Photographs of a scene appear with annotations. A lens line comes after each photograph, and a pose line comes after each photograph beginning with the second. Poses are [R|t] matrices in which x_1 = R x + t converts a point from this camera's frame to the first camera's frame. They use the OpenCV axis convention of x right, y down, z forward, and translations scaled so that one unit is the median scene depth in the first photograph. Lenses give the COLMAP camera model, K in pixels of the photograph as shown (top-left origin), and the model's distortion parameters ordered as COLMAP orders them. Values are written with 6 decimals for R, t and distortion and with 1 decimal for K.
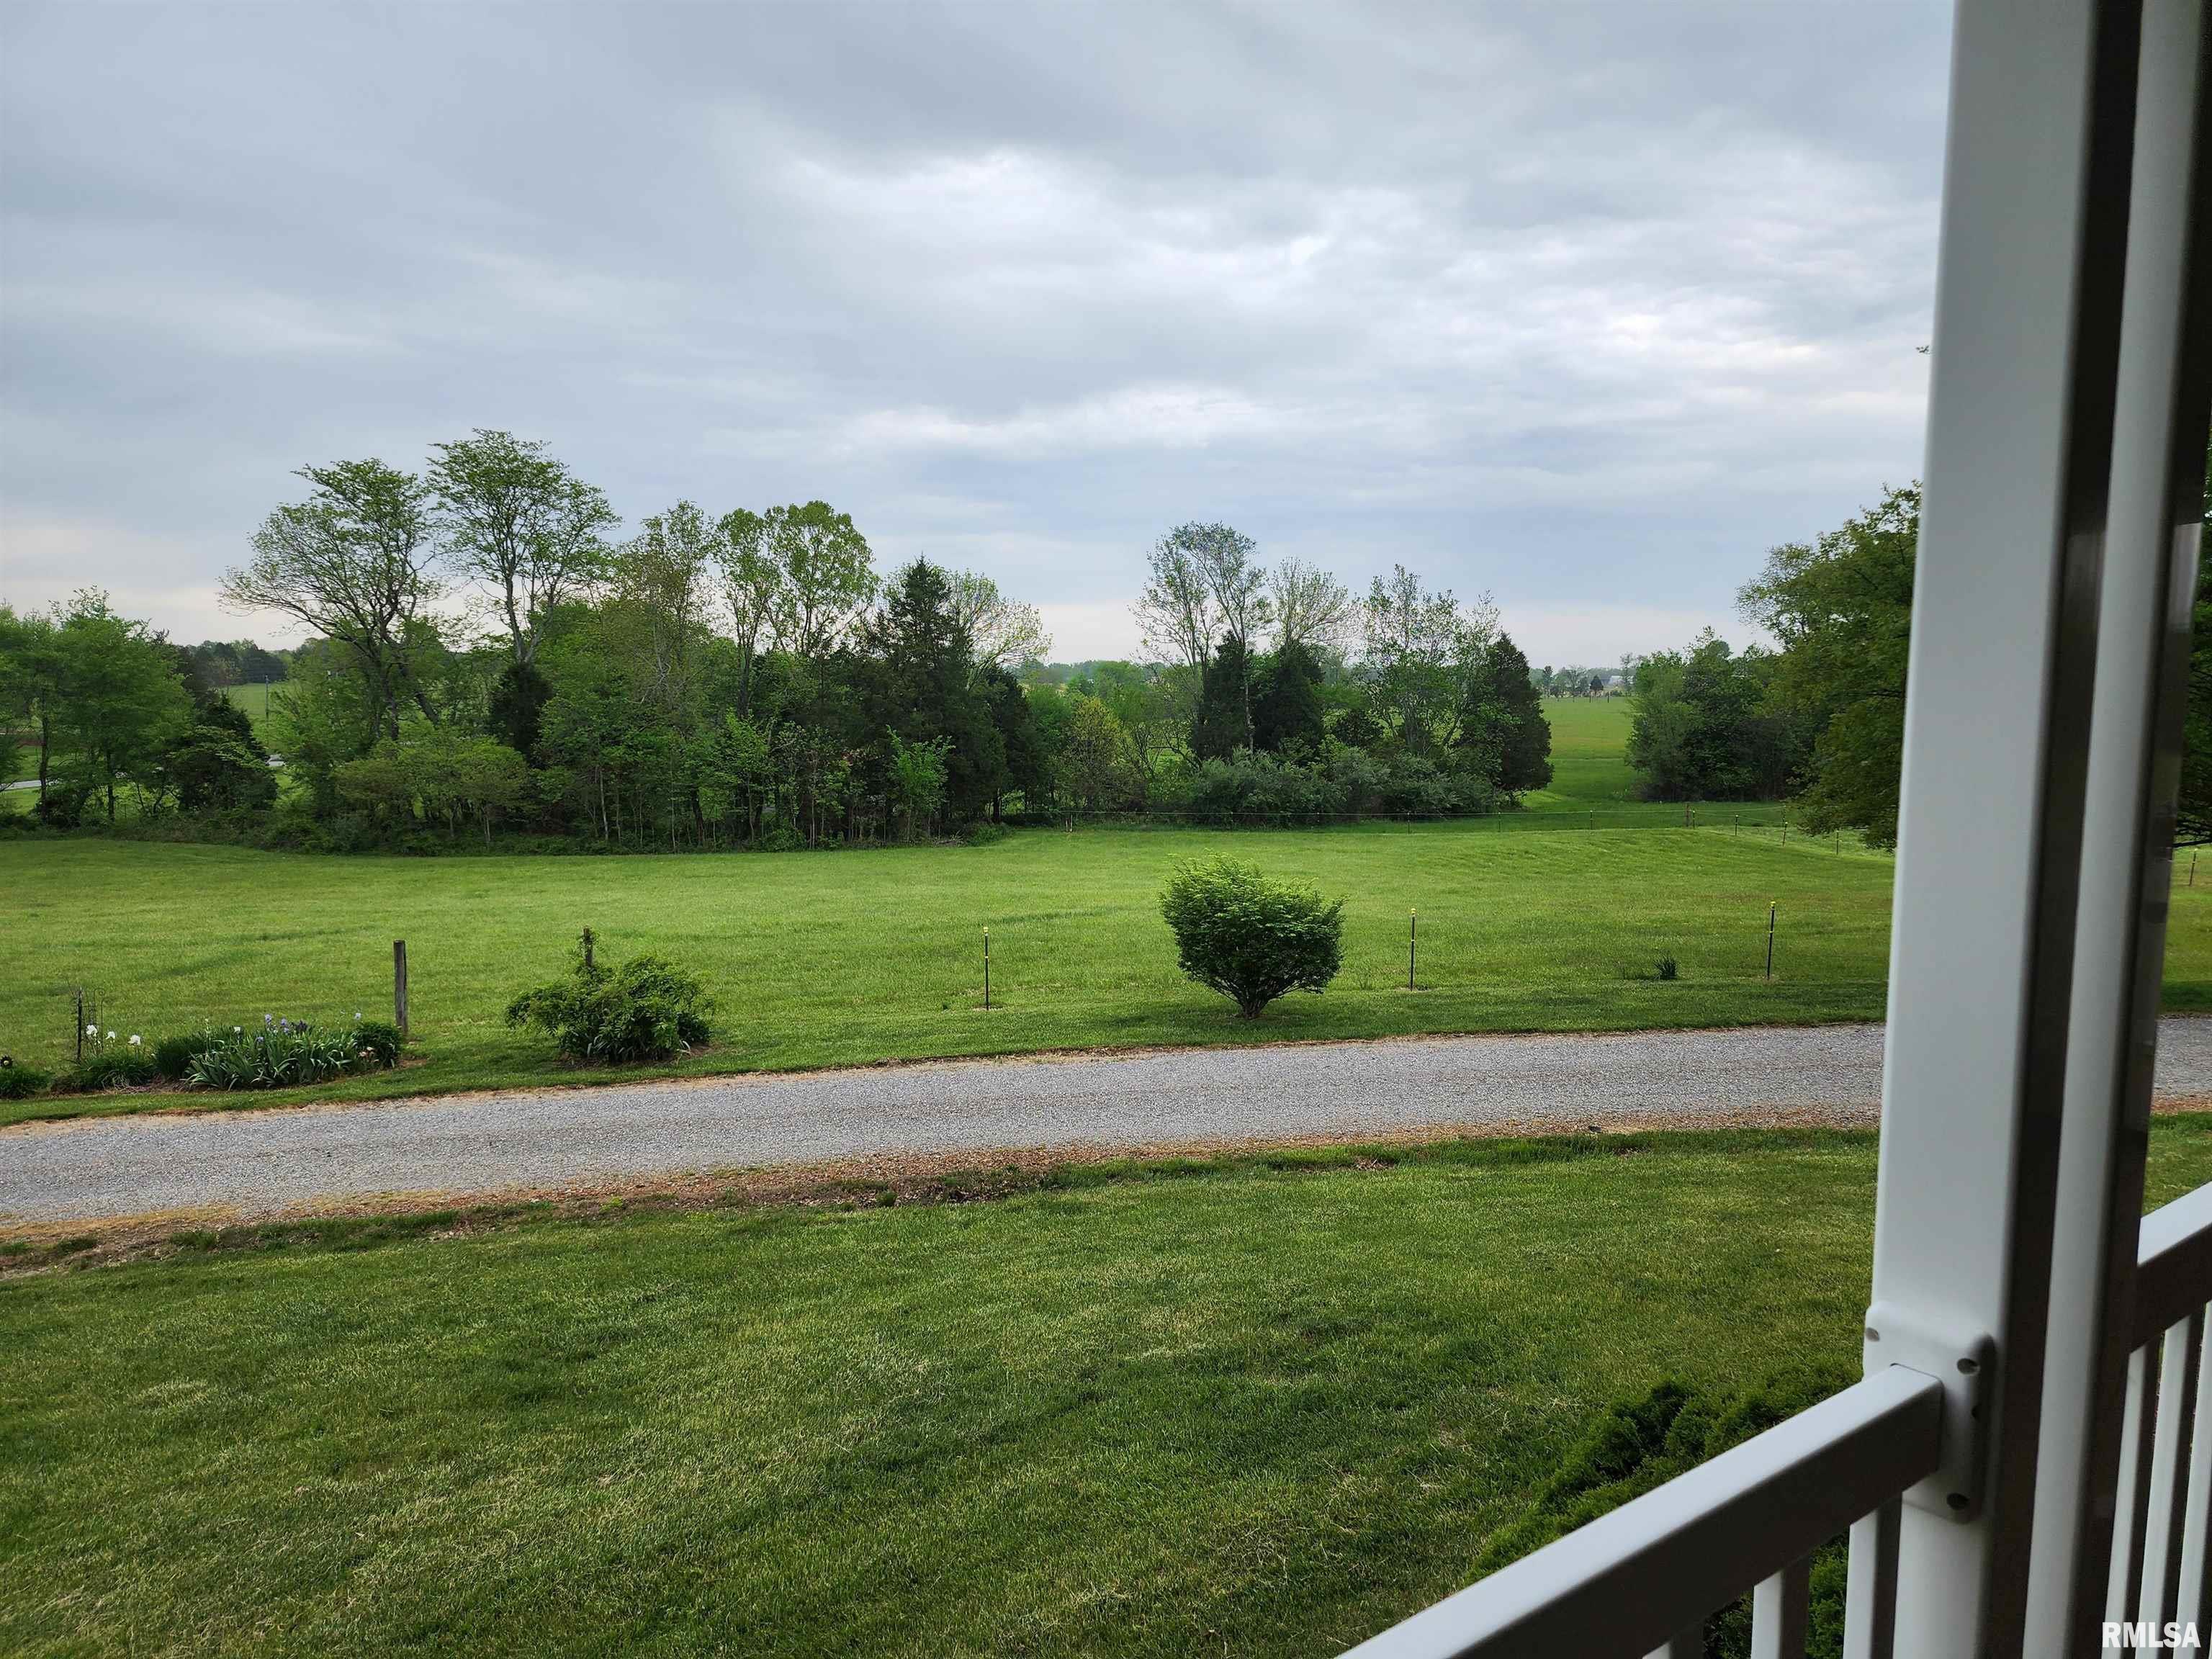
lens RADIAL K [[1489.8, 0, 1106.0], [0, 1489.8, 829.5], [0, 0, 1]] dist [-0.005114, -0.003234]
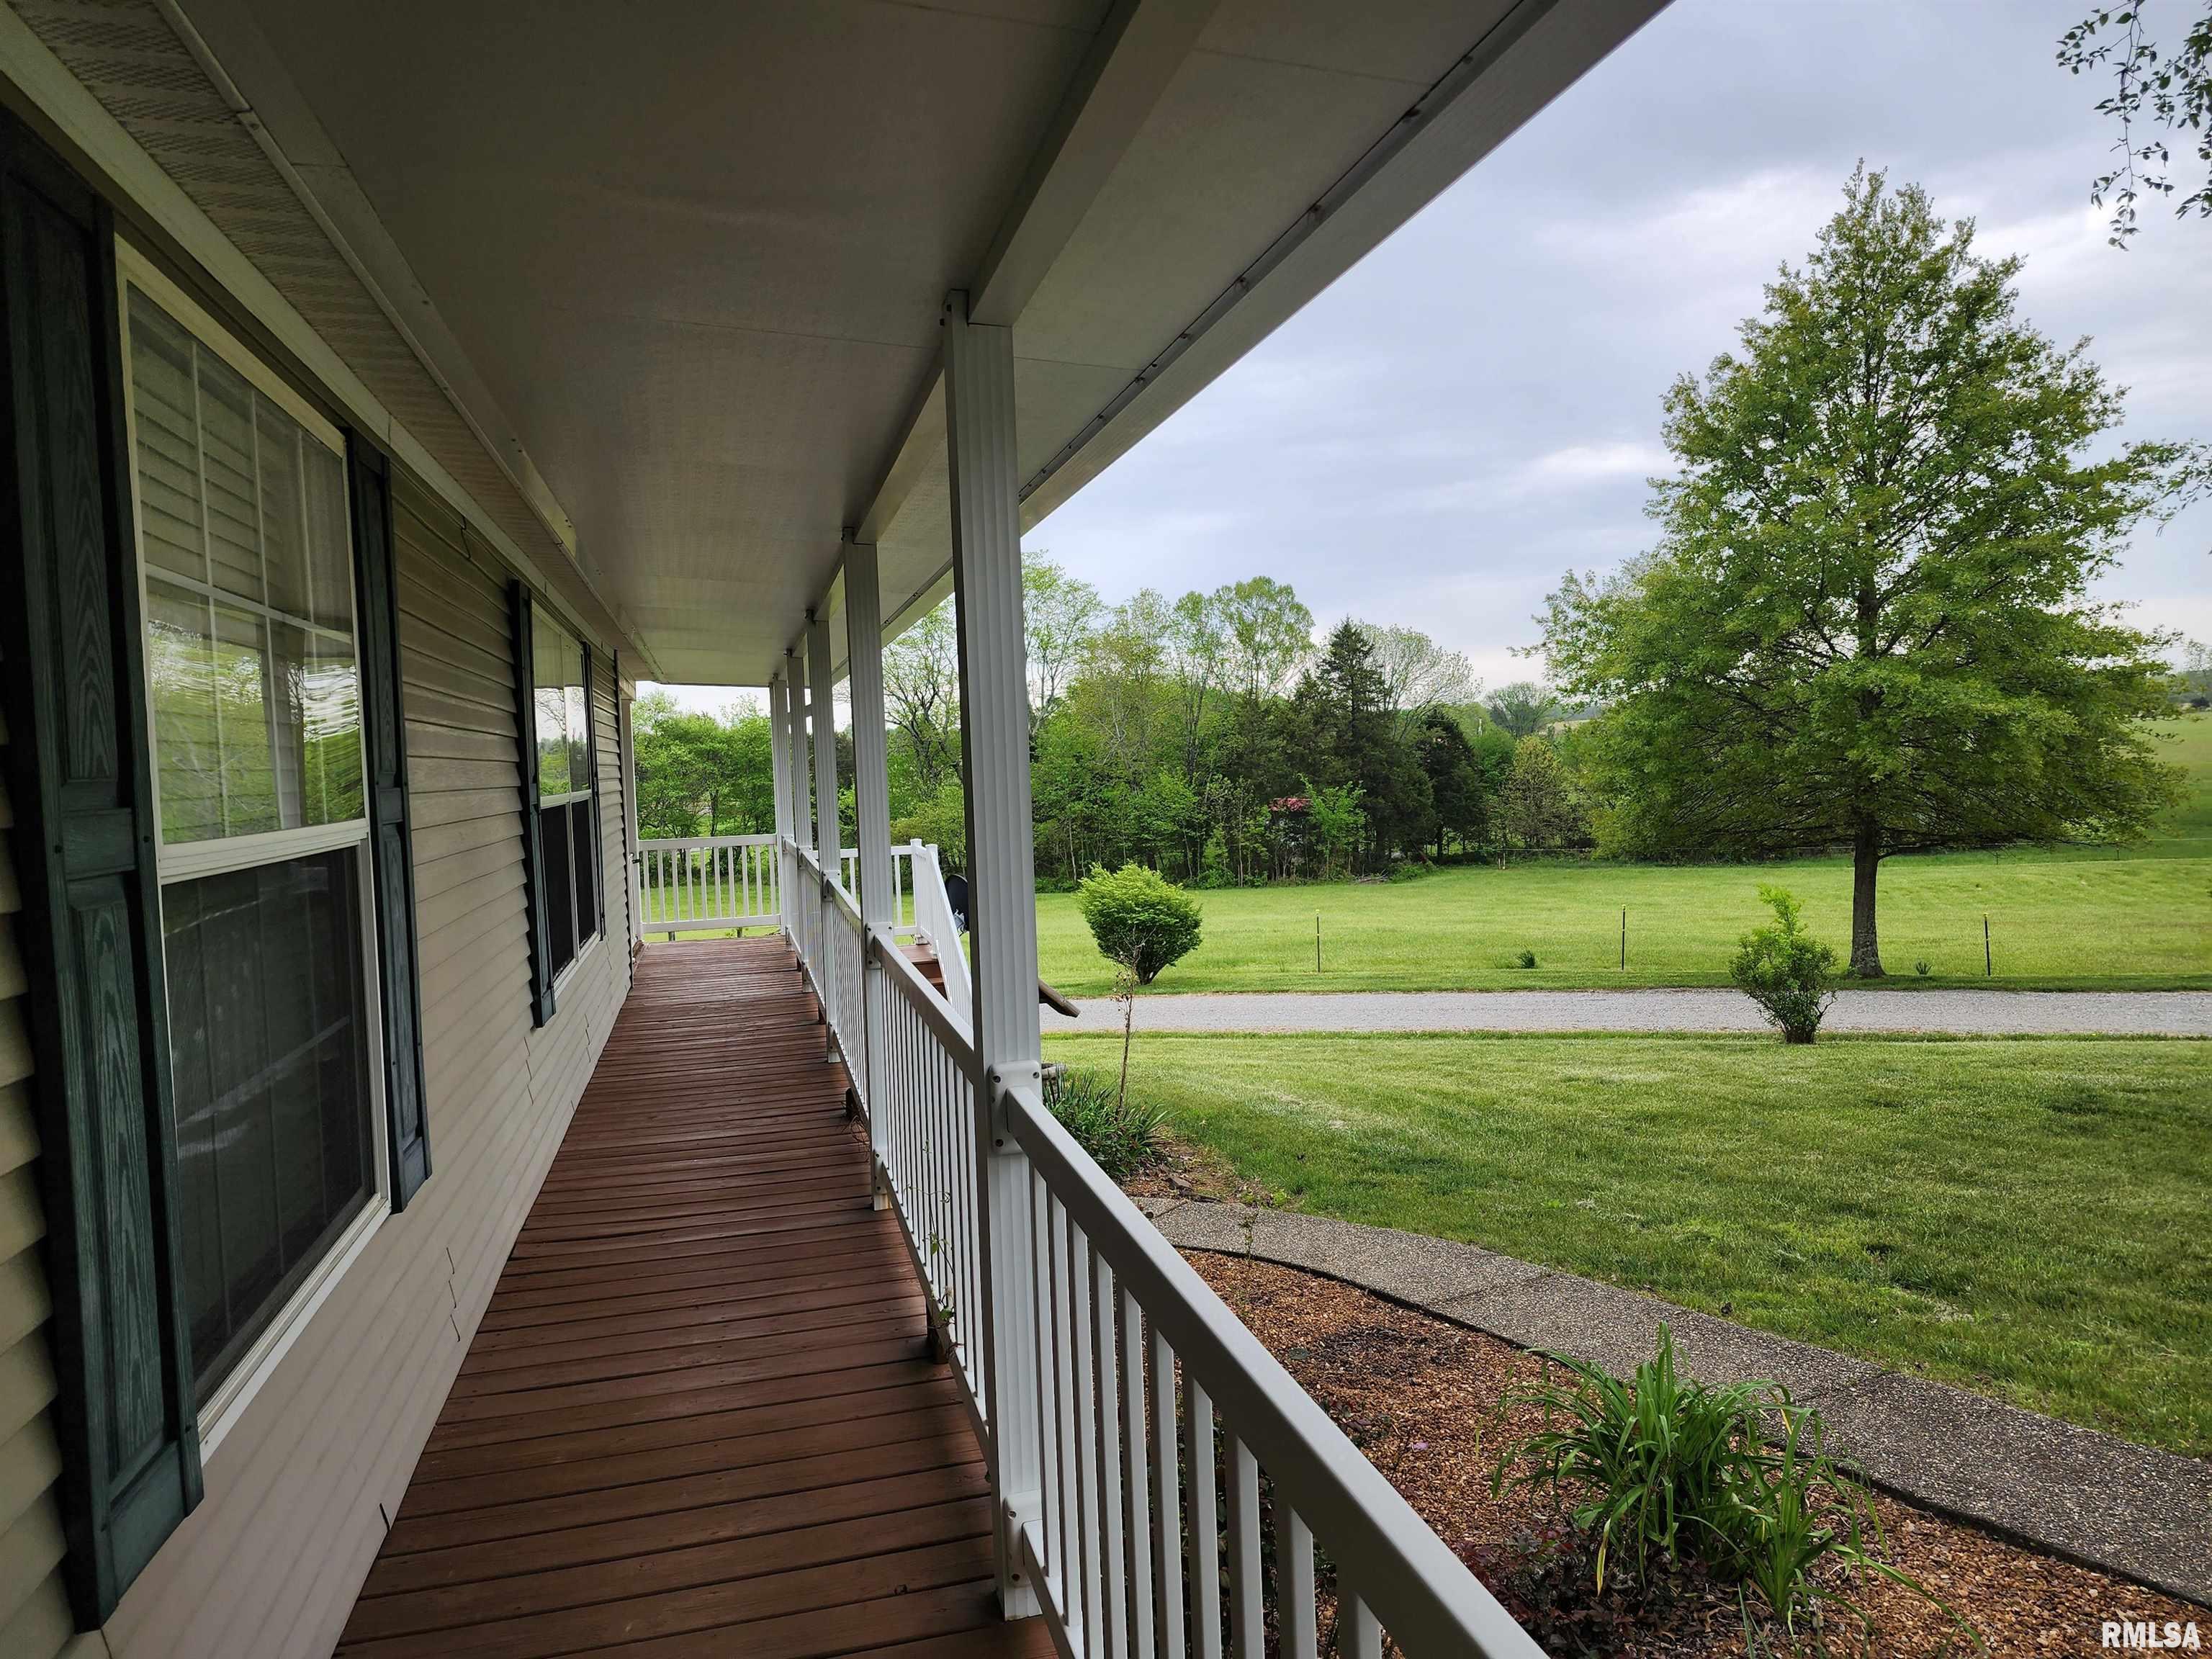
lens RADIAL K [[1489.8, 0, 1106.0], [0, 1489.8, 829.5], [0, 0, 1]] dist [-0.005114, -0.003234]
pose [[0.905917, -0.025025, -0.422715, 0.172427], [0.010448, 0.999269, -0.036766, 0.009441], [0.423326, 0.028890, 0.905517, -0.058935]]
